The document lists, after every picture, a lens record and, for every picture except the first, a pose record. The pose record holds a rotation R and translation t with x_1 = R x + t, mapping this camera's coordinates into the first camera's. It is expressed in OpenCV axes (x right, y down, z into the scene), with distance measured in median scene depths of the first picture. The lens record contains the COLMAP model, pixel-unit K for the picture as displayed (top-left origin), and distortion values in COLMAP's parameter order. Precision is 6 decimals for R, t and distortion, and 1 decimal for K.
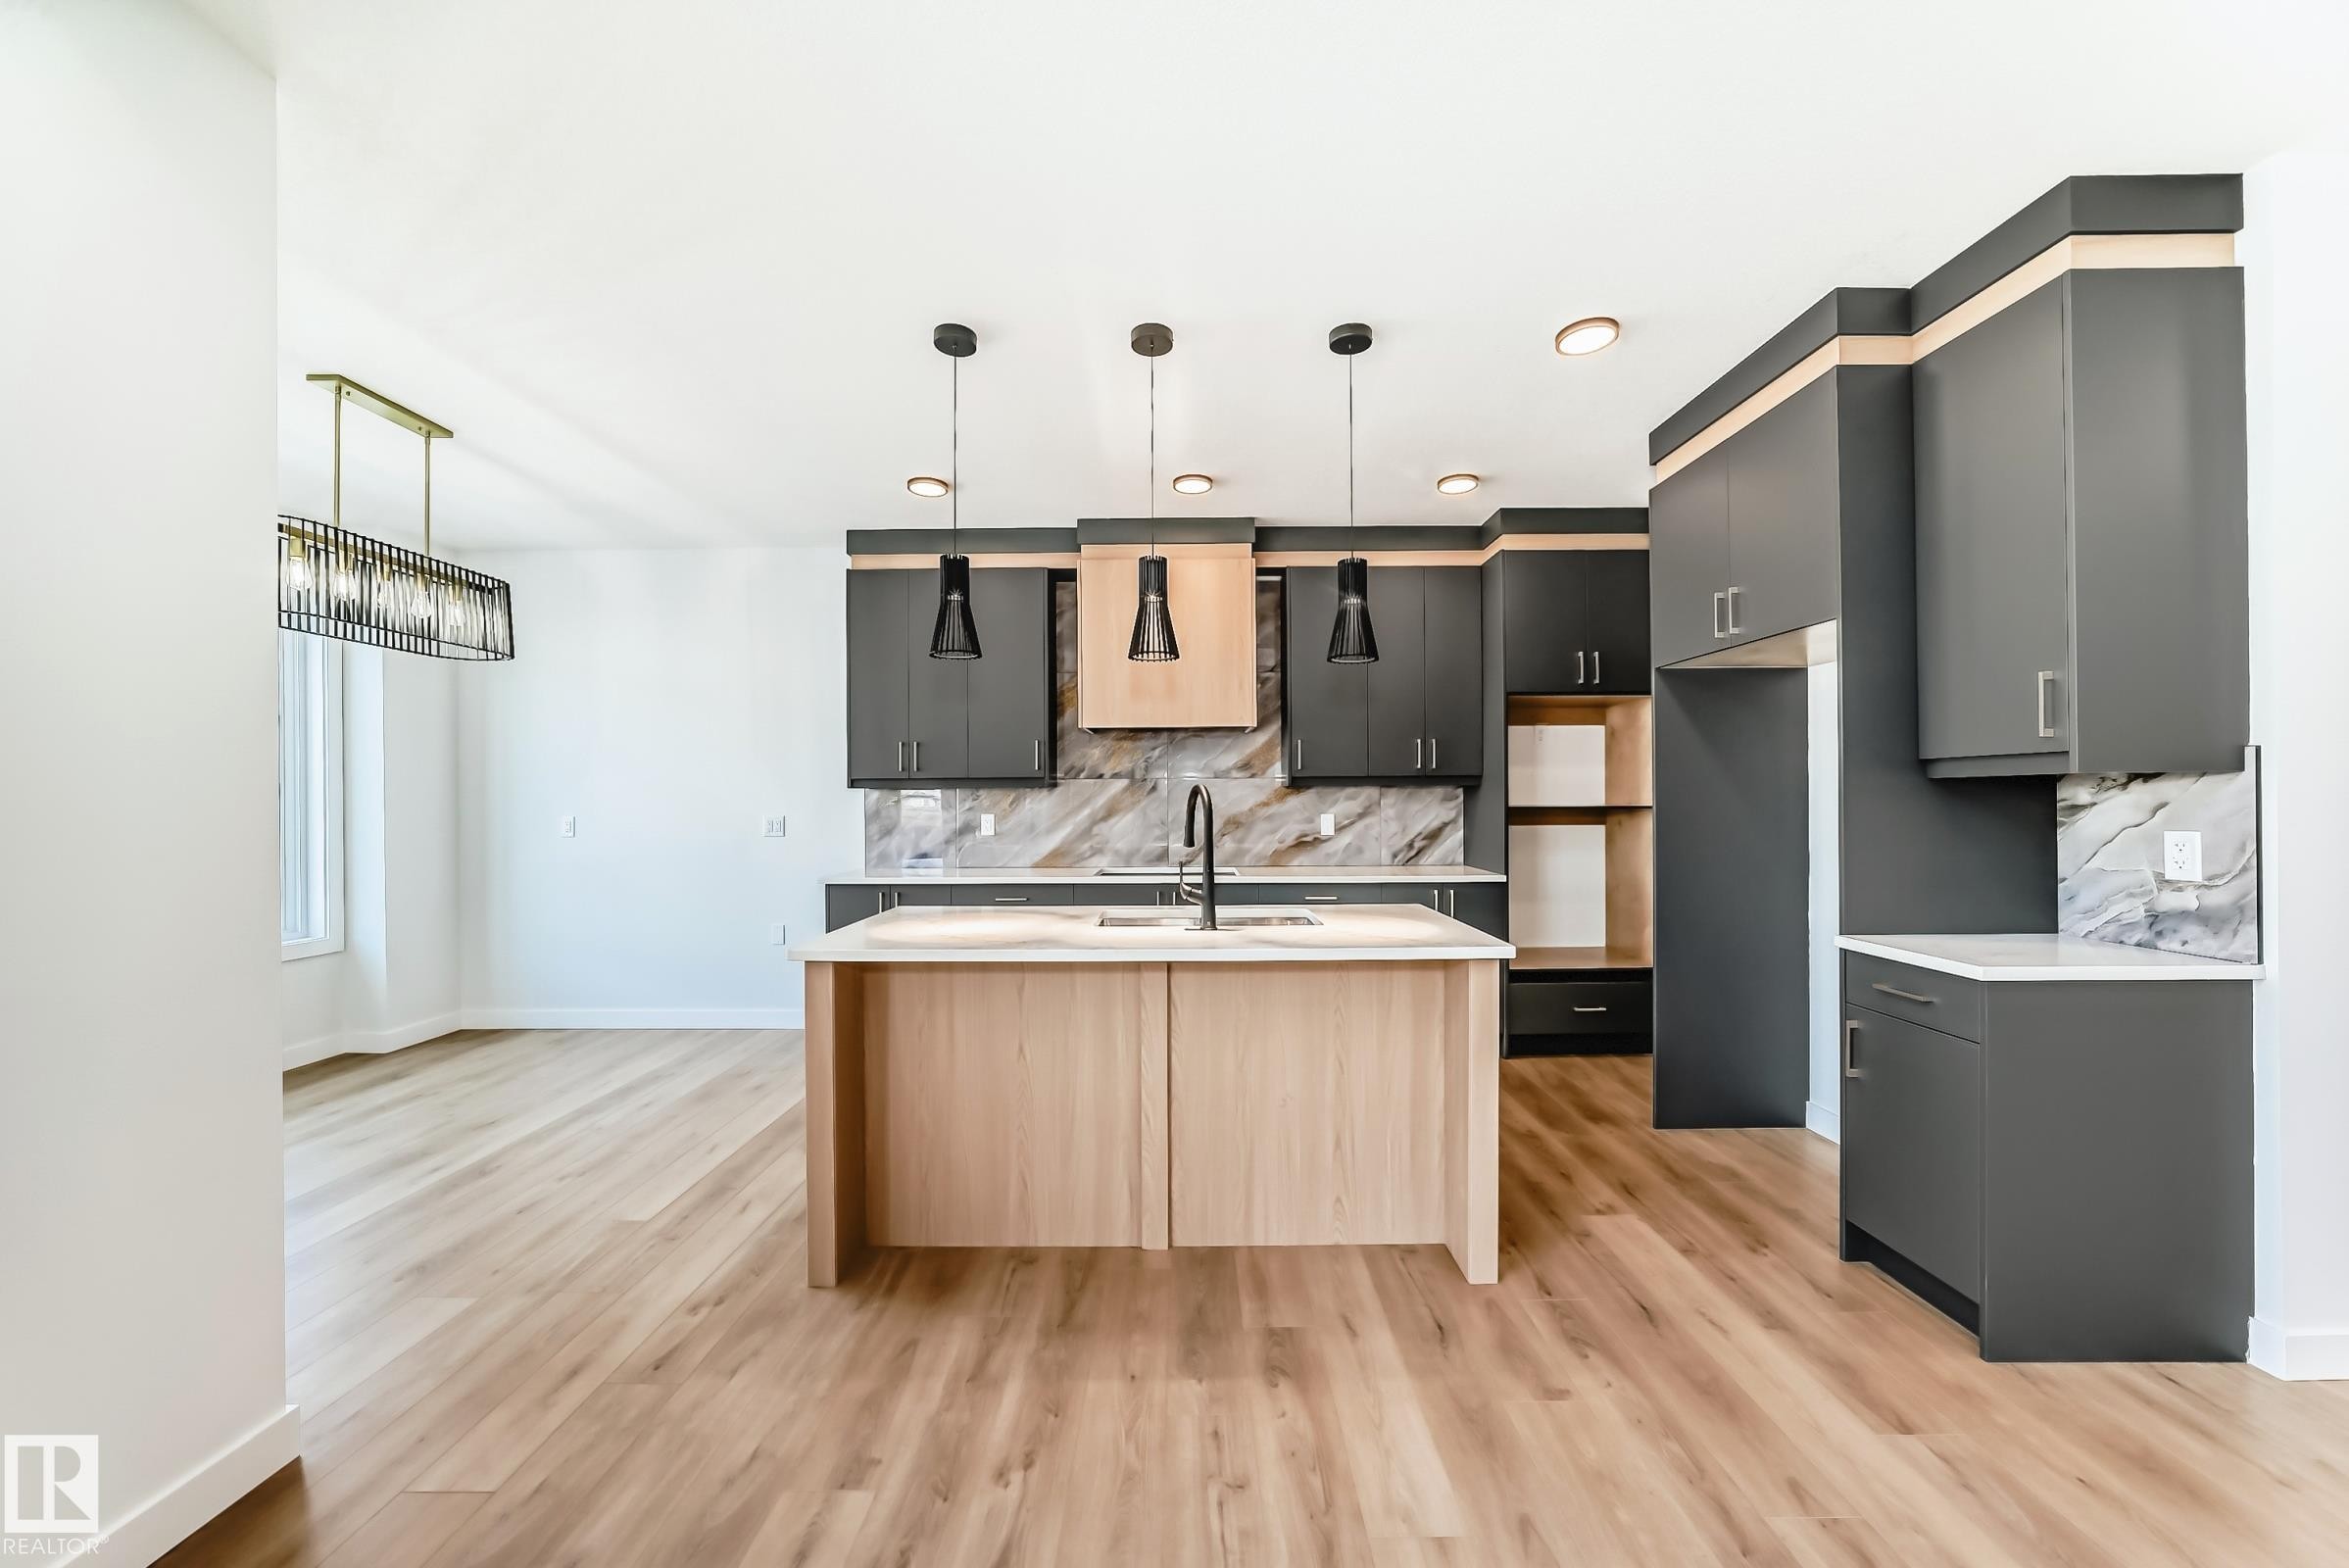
lens RADIAL K [[844.0, 0, 1181.7], [0, 844.0, 800.3], [0, 0, 1]] dist [-0.022936, 0.003588]
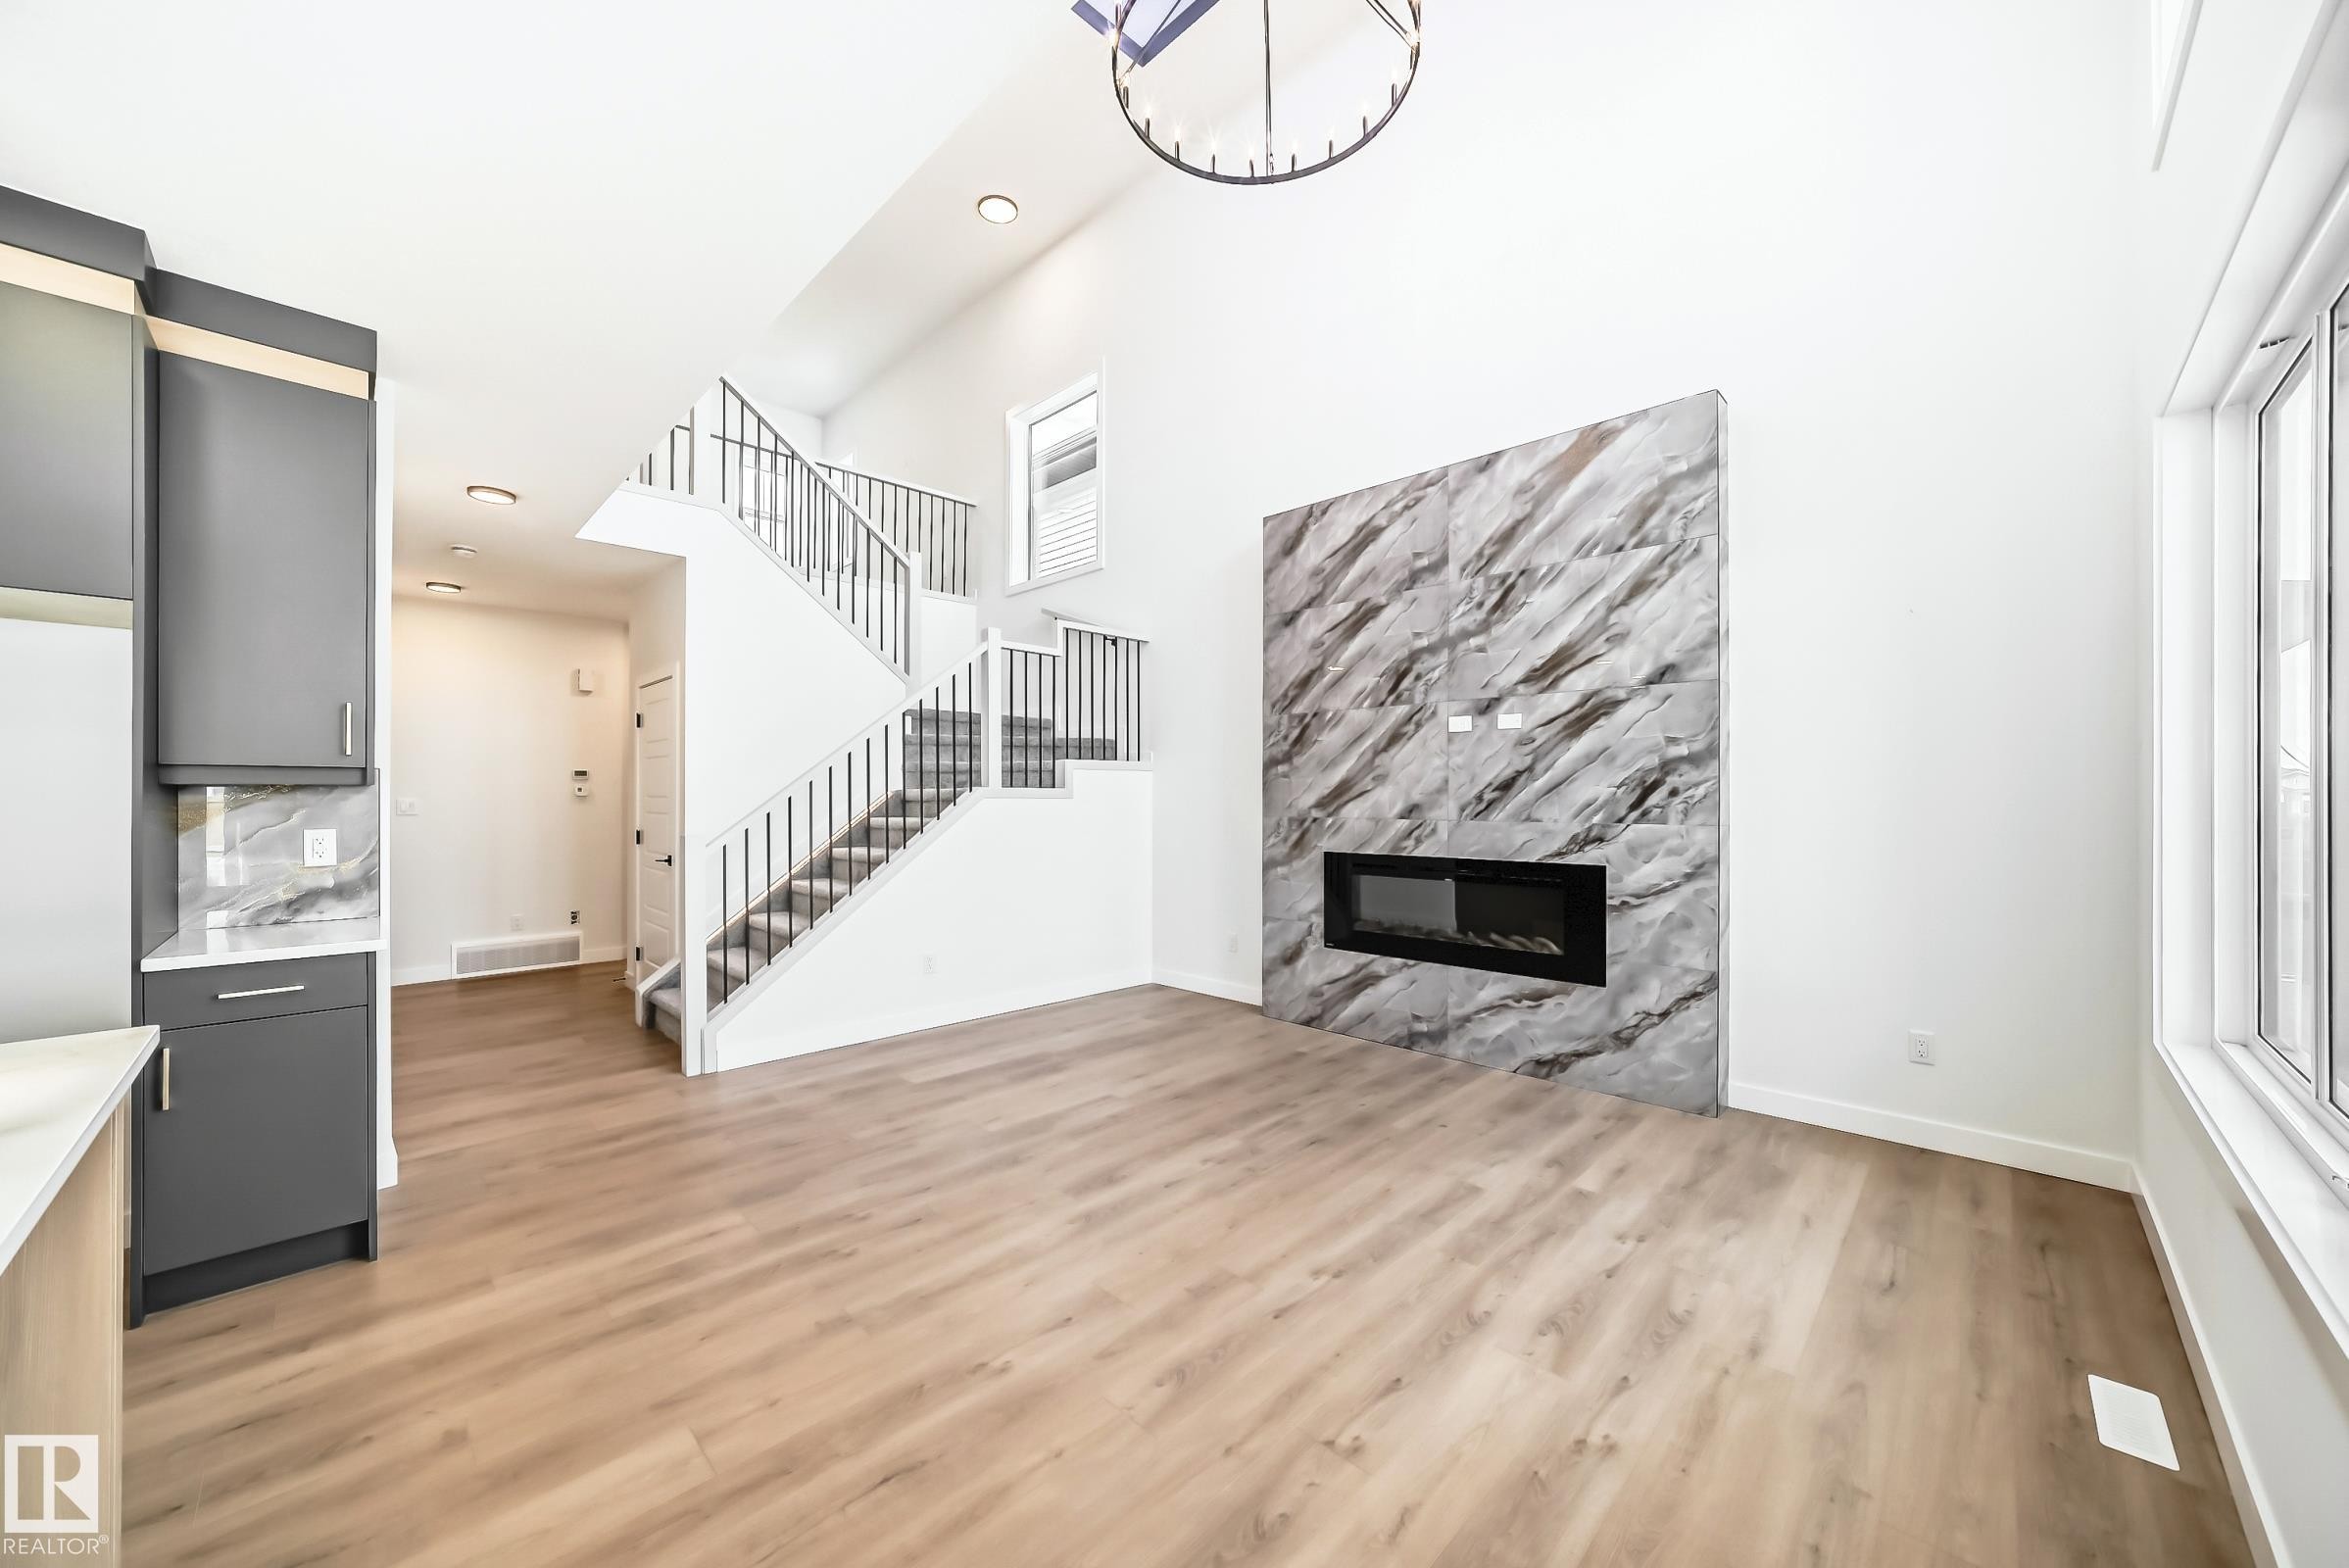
lens RADIAL K [[844.0, 0, 1181.0], [0, 844.0, 796.1], [0, 0, 1]] dist [-0.022936, 0.003588]
pose [[-0.714357, 0.008750, 0.699726, -0.540035], [0.007194, 0.999961, -0.005161, 0.000530], [-0.699744, 0.001347, -0.714392, 0.740961]]
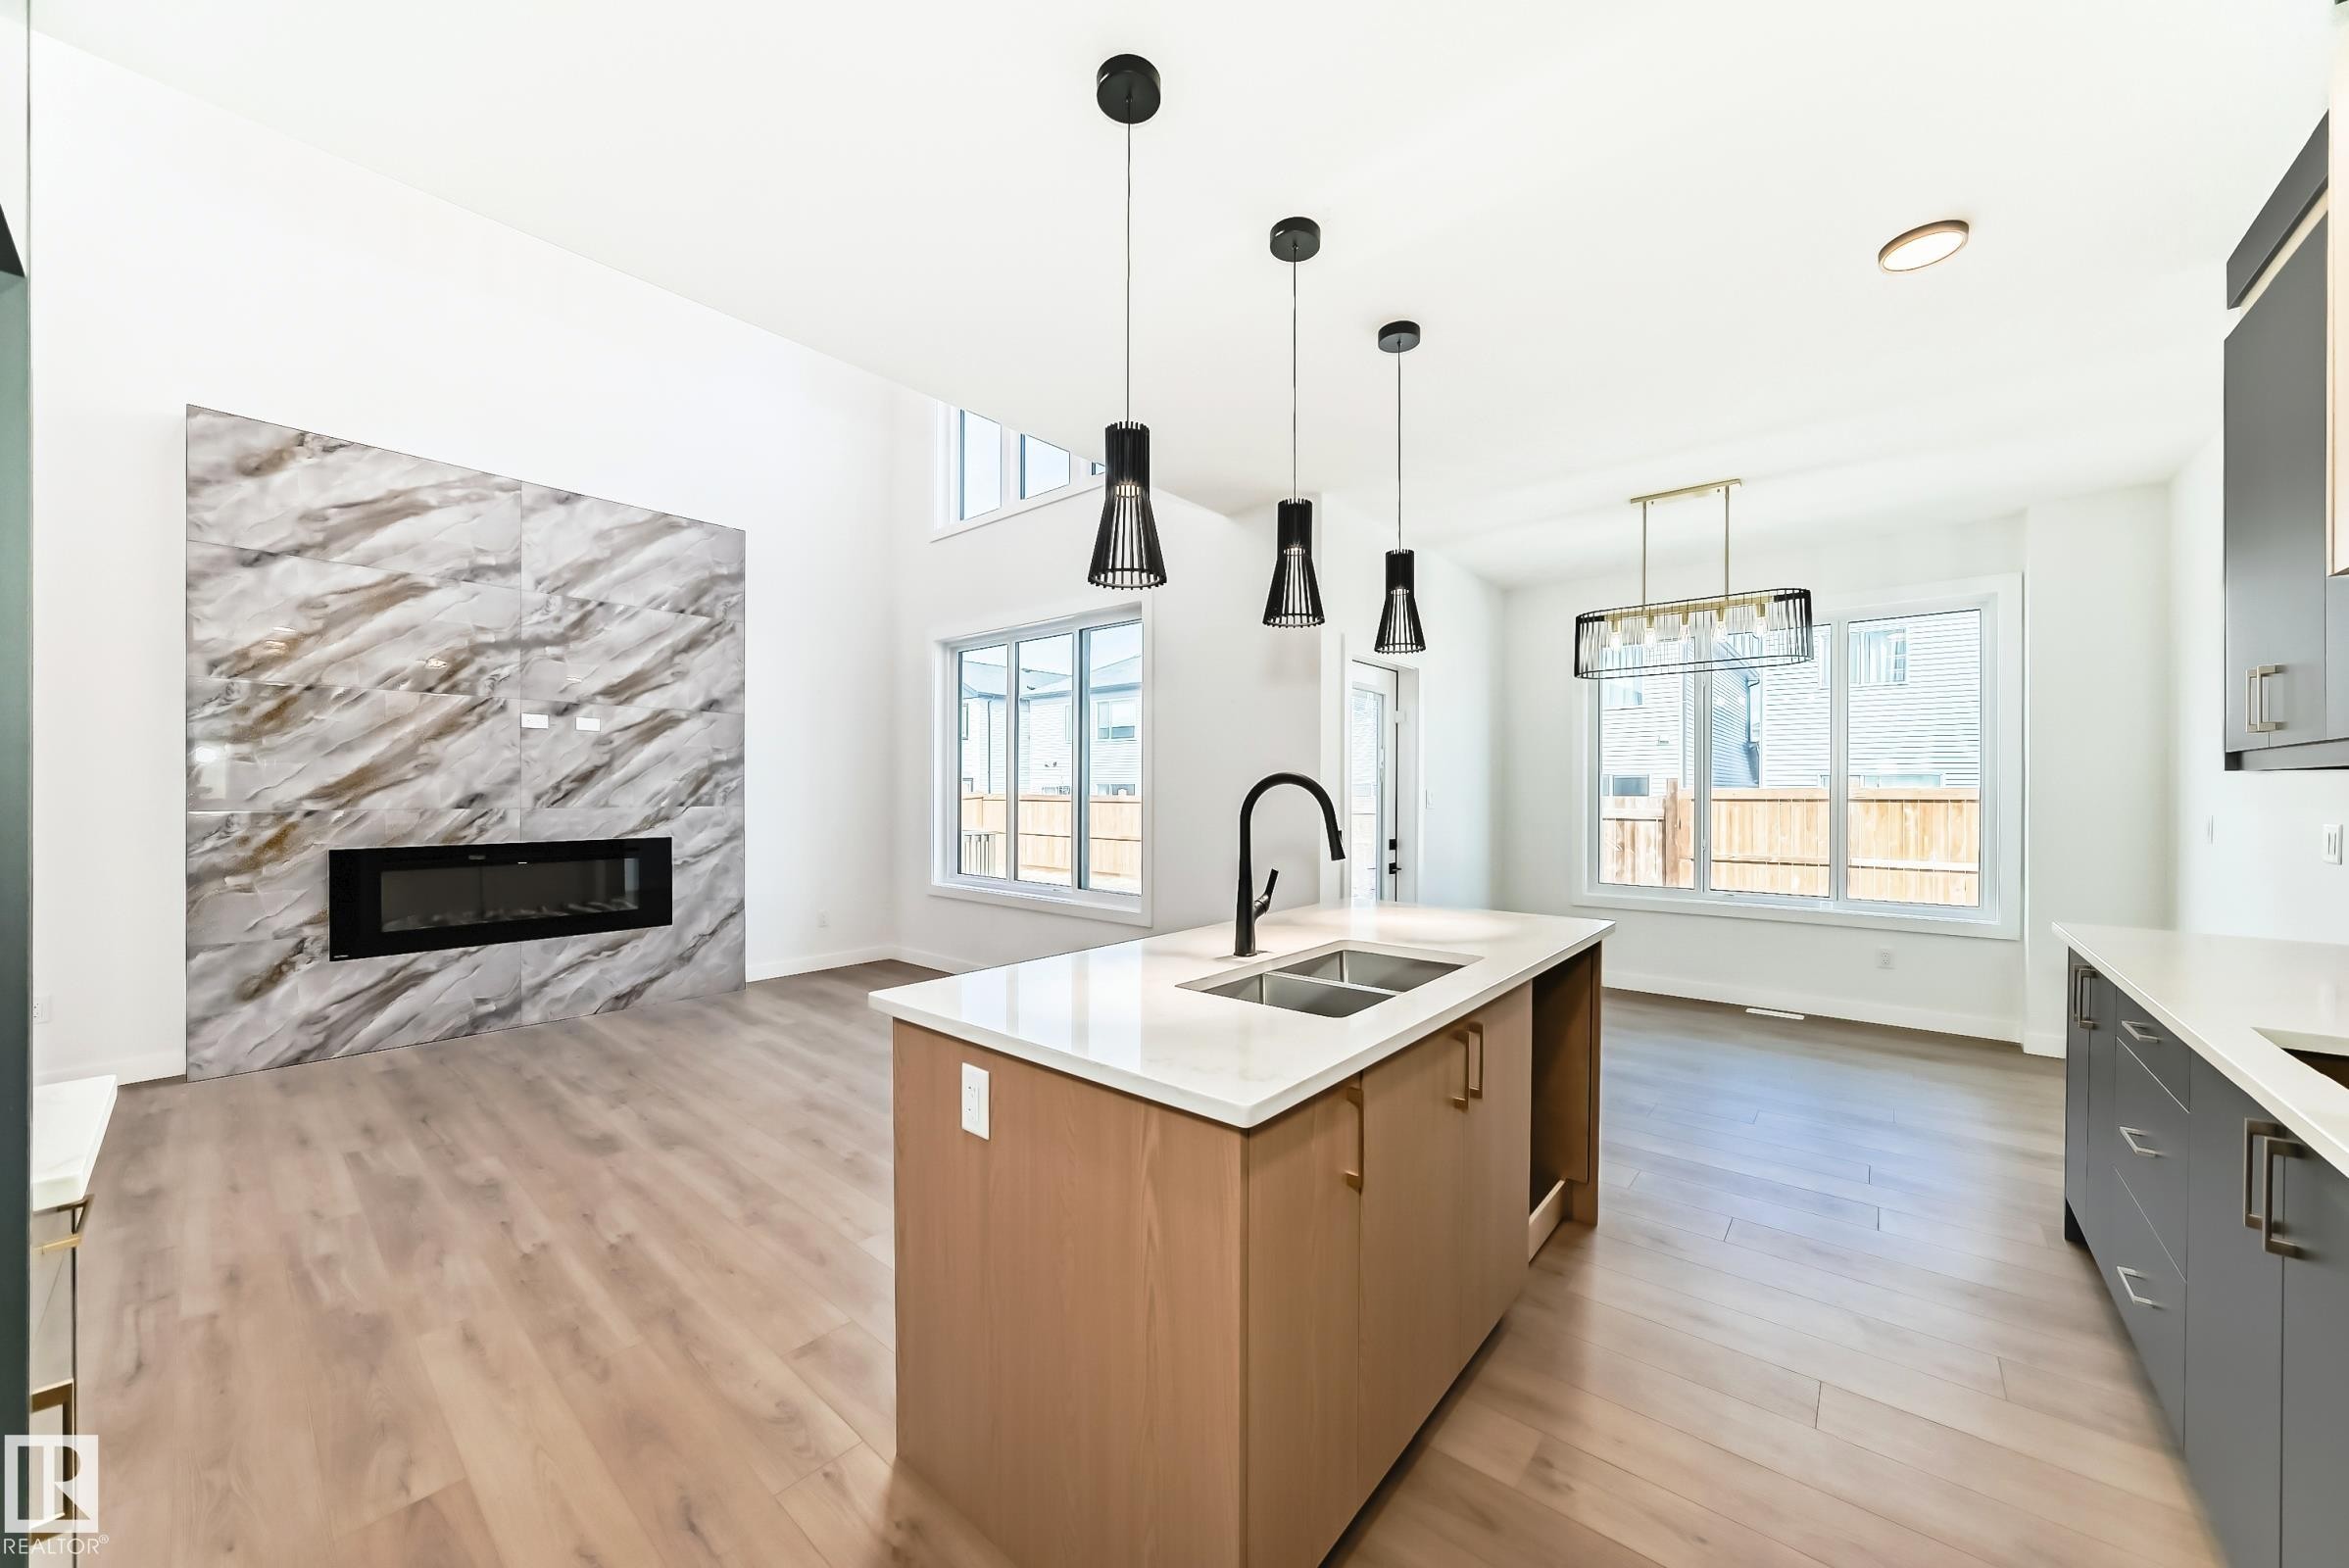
lens RADIAL K [[844.0, 0, 1195.3], [0, 844.0, 792.6], [0, 0, 1]] dist [-0.022936, 0.003588]
pose [[-0.634827, 0.007903, -0.772614, 0.652349], [-0.001440, 0.999934, 0.011412, -0.012466], [0.772653, 0.008357, -0.634773, 1.404538]]
